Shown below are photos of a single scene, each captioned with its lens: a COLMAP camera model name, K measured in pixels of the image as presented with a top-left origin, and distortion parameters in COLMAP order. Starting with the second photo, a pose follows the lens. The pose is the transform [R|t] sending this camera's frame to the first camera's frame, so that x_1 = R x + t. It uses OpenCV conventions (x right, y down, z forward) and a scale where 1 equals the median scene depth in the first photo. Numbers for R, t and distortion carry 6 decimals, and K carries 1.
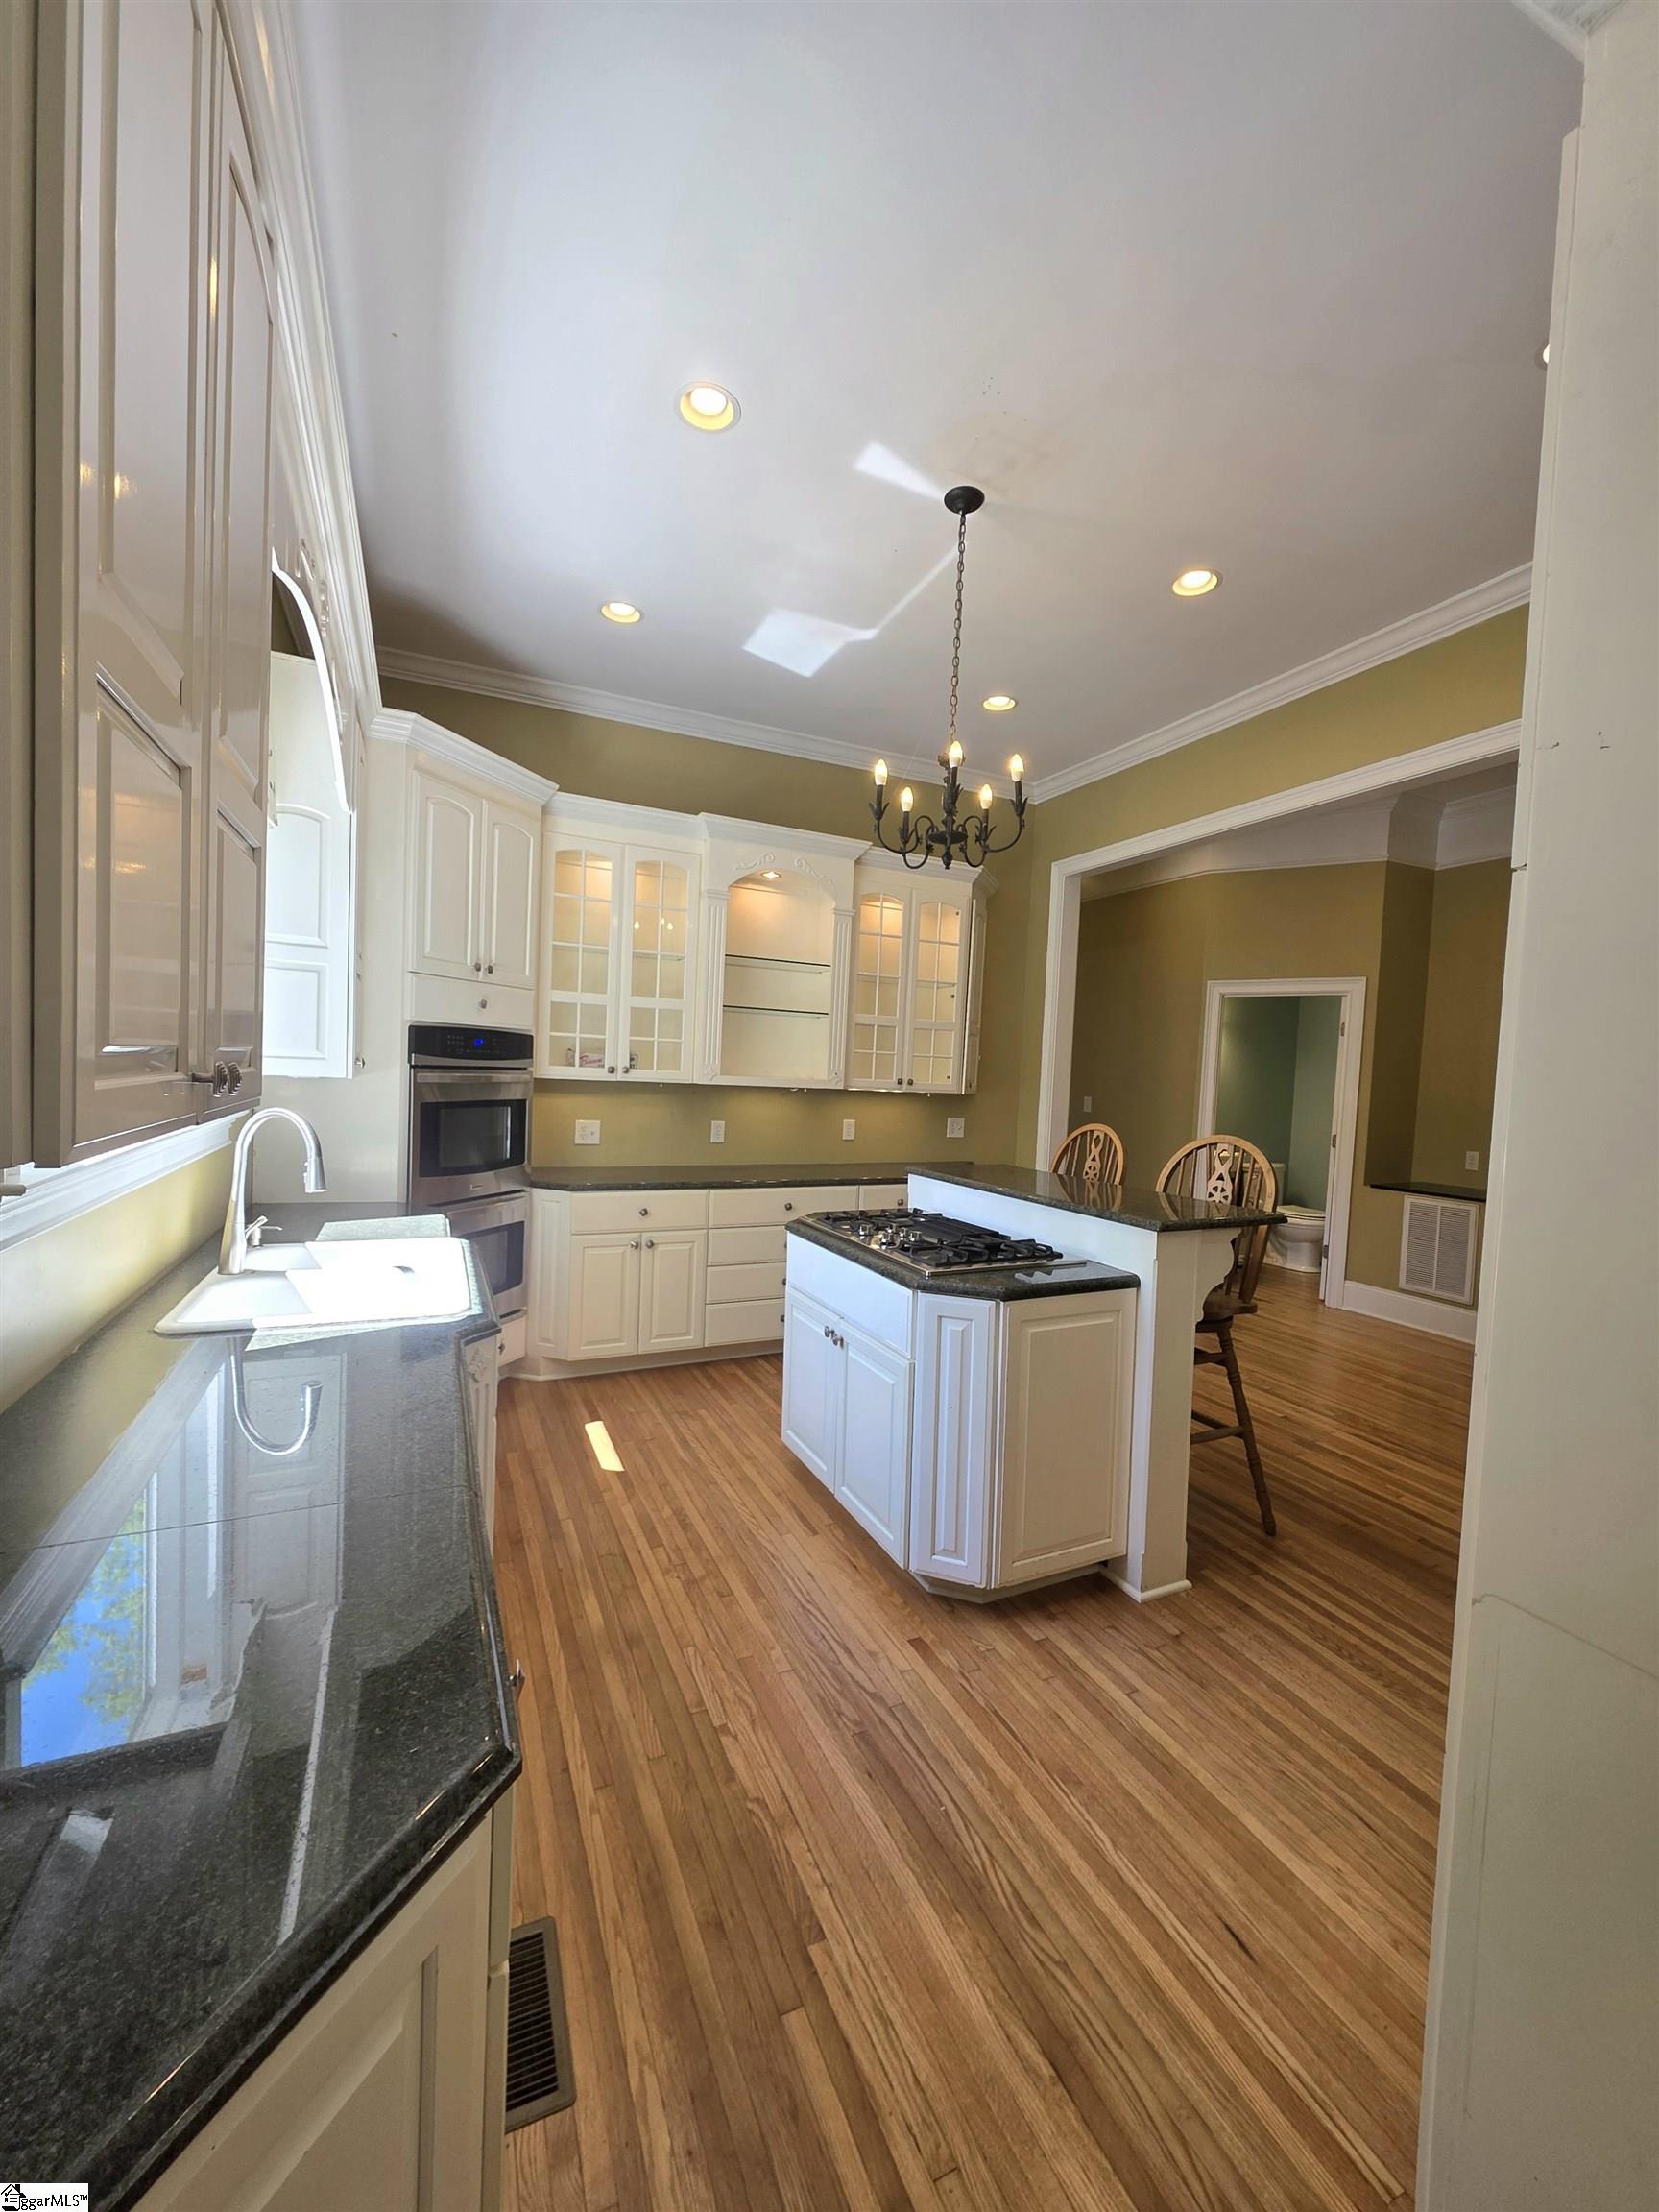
lens RADIAL K [[876.9, 0, 839.3], [0, 876.9, 1118.5], [0, 0, 1]] dist [-0.000583, -0.000120]
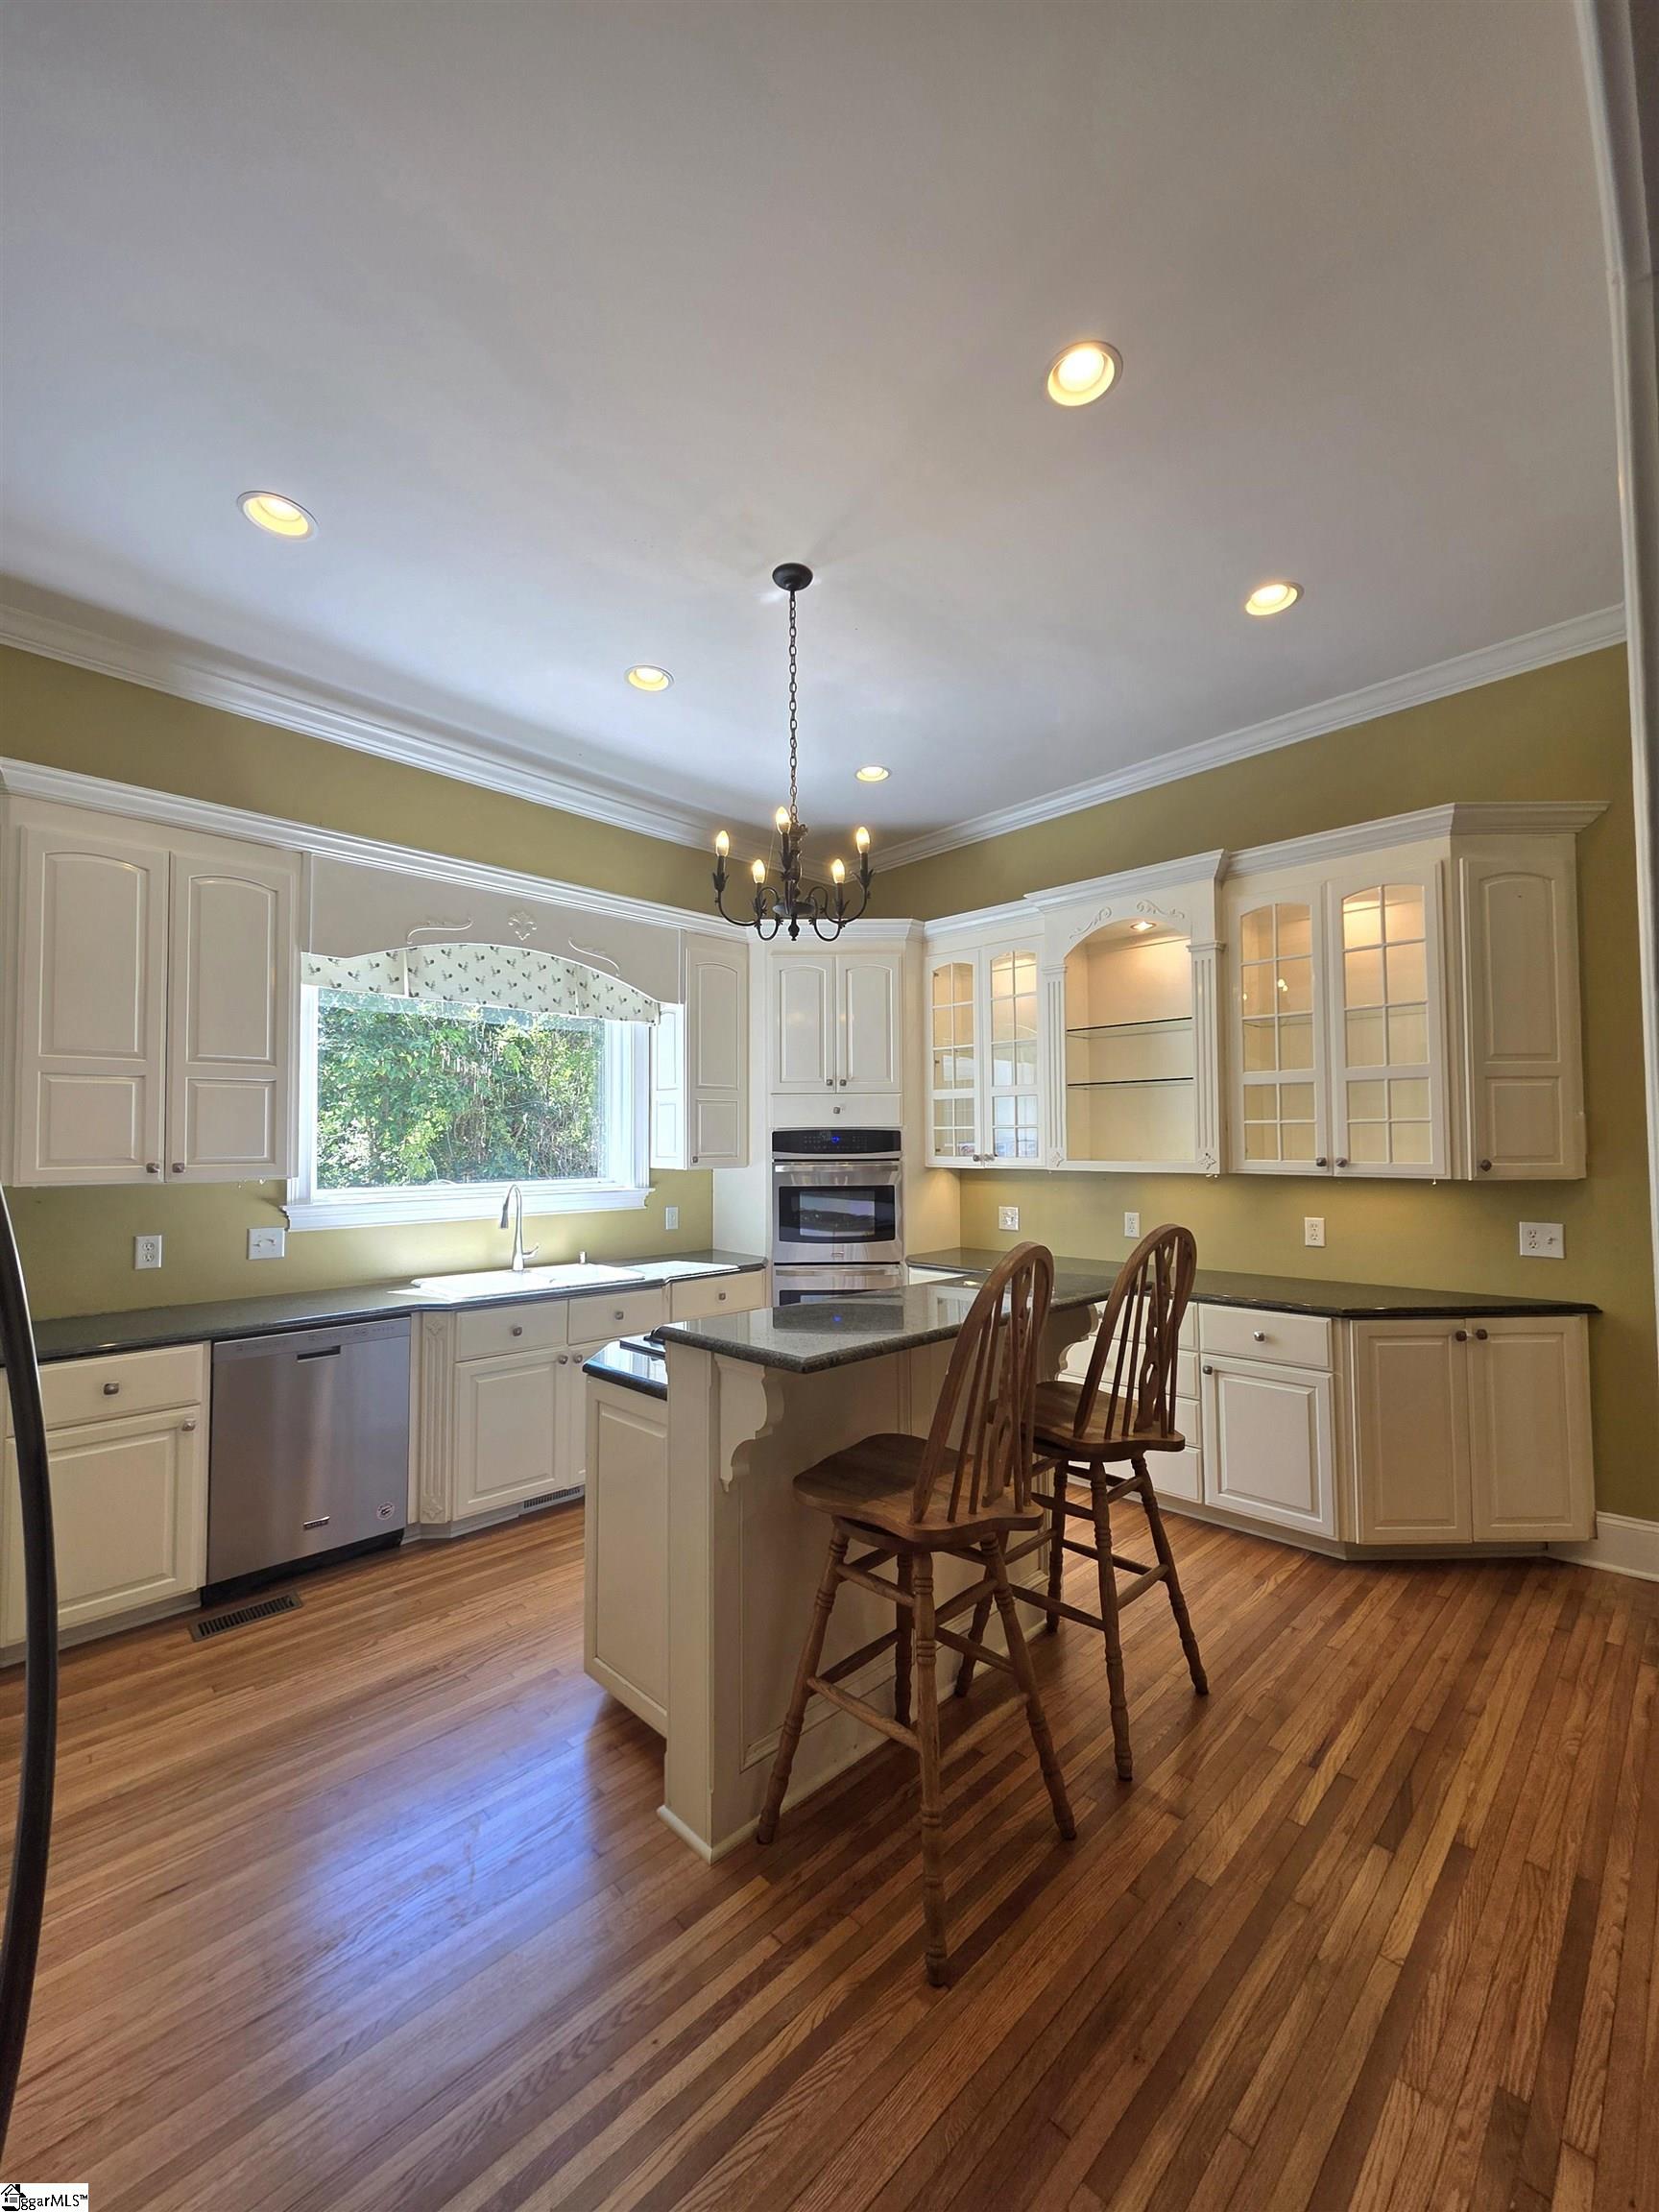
lens RADIAL K [[878.5, 0, 830.1], [0, 878.5, 1113.6], [0, 0, 1]] dist [0.000799, -0.000104]
pose [[0.336030, -0.079122, -0.938522, 0.814277], [-0.031446, 0.994967, -0.095140, -0.003612], [0.941326, 0.061483, 0.331850, 0.578972]]
